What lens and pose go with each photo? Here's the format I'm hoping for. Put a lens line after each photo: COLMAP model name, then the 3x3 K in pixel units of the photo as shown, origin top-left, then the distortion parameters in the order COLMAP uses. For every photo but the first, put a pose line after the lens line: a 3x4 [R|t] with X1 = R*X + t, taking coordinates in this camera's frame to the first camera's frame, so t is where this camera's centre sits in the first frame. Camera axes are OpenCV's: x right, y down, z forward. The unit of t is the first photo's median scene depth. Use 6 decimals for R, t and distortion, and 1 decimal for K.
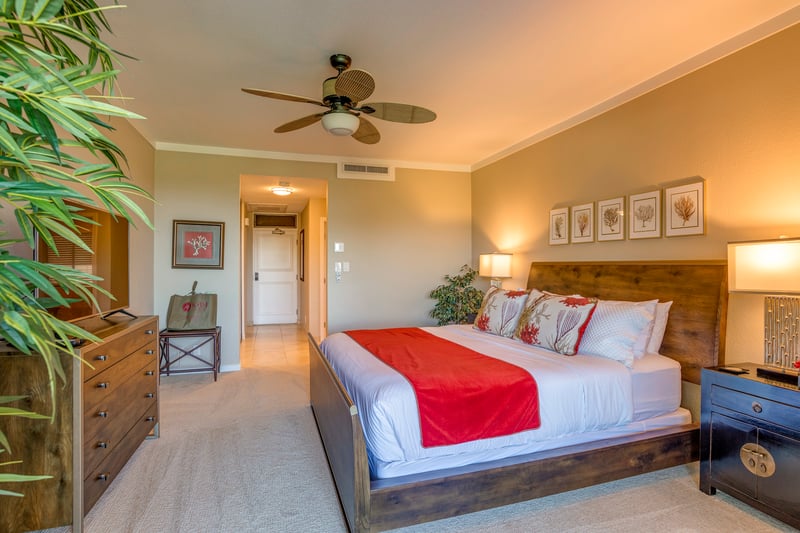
lens RADIAL K [[407.5, 0, 400.2], [0, 407.5, 263.1], [0, 0, 1]] dist [-0.052691, 0.025290]
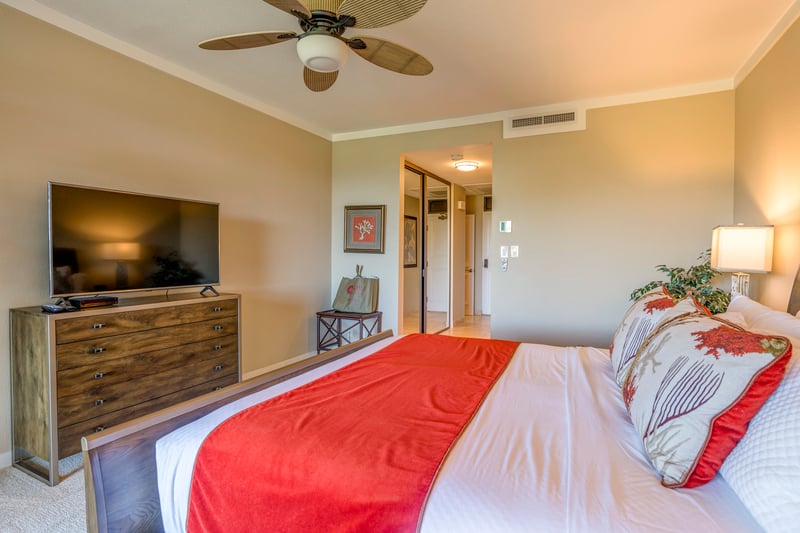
lens RADIAL K [[407.5, 0, 400.2], [0, 407.5, 263.1], [0, 0, 1]] dist [-0.052691, 0.025290]
pose [[0.727394, 0.020777, -0.685906, 0.276782], [-0.001530, 0.999588, 0.028656, 0.010675], [0.686219, -0.019795, 0.727126, 0.327208]]
